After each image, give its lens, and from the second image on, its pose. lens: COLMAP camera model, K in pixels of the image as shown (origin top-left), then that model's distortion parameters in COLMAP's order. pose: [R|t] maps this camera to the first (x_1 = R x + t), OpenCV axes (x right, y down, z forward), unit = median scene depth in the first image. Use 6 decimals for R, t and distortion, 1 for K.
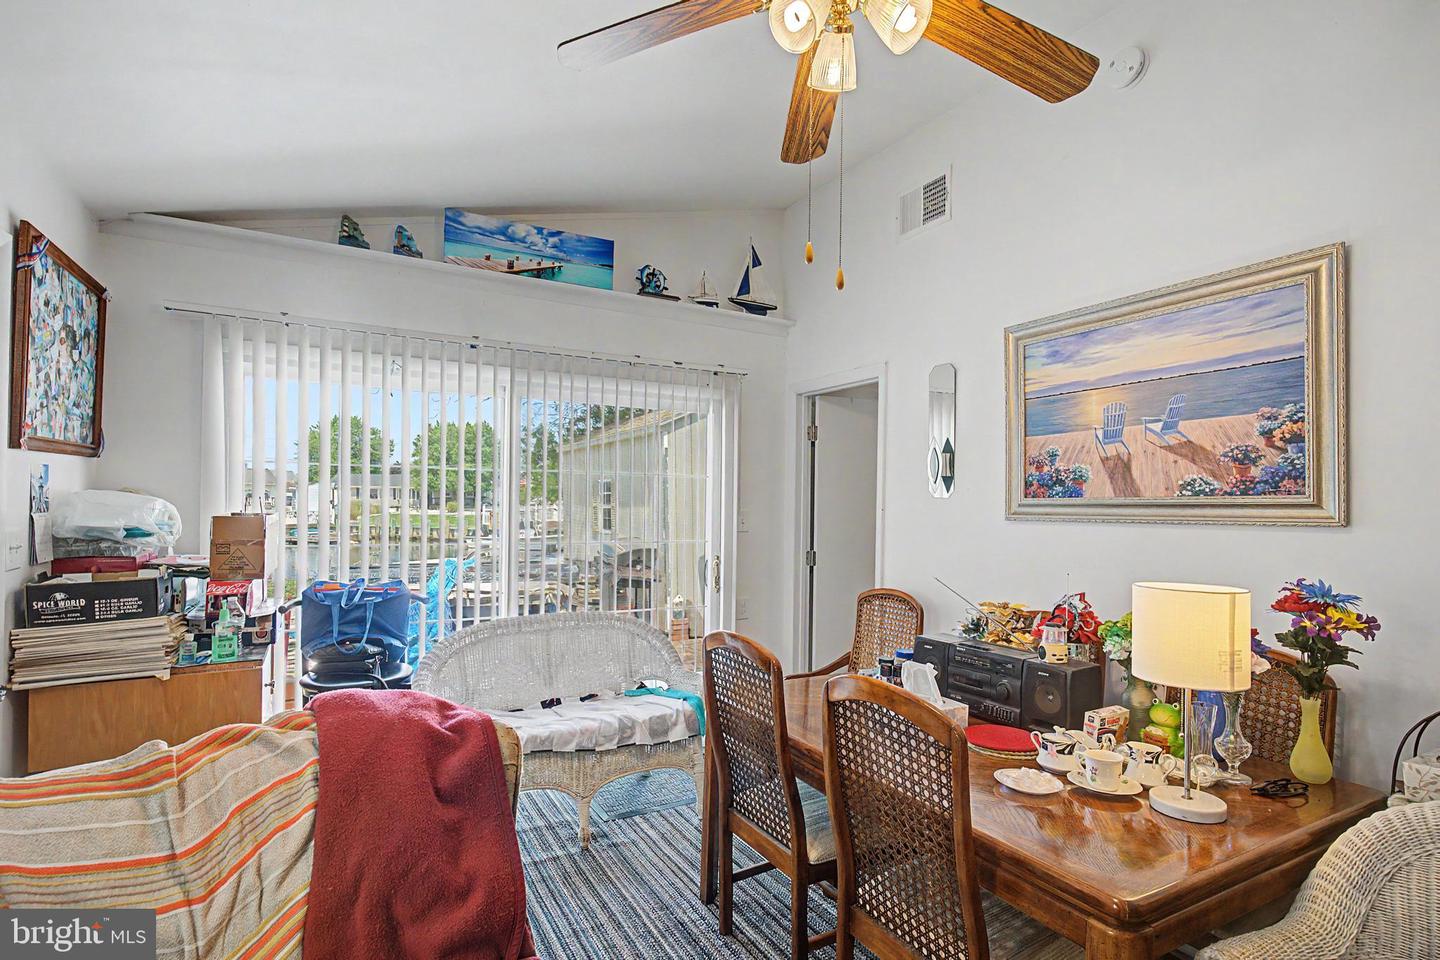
lens RADIAL K [[698.2, 0, 720.4], [0, 698.2, 485.2], [0, 0, 1]] dist [-0.000912, 0.002050]
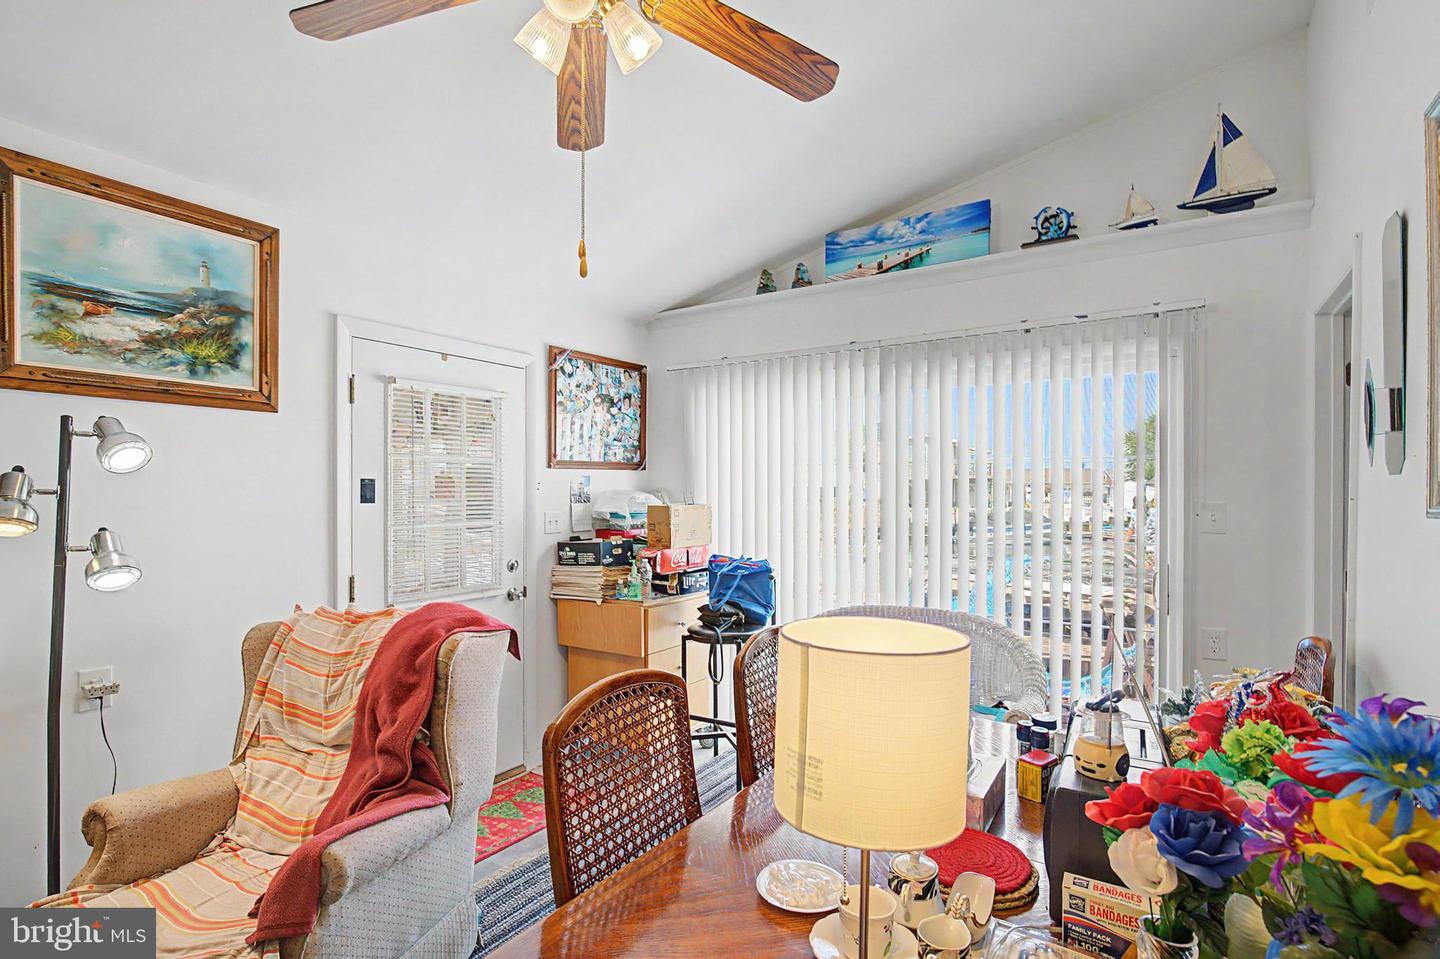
lens RADIAL K [[698.2, 0, 720.4], [0, 698.2, 484.7], [0, 0, 1]] dist [-0.000912, 0.002050]
pose [[0.480020, -0.024900, -0.876904, 0.508463], [0.028034, 0.999522, -0.013036, 0.016980], [0.876810, -0.018326, 0.480488, 0.302450]]
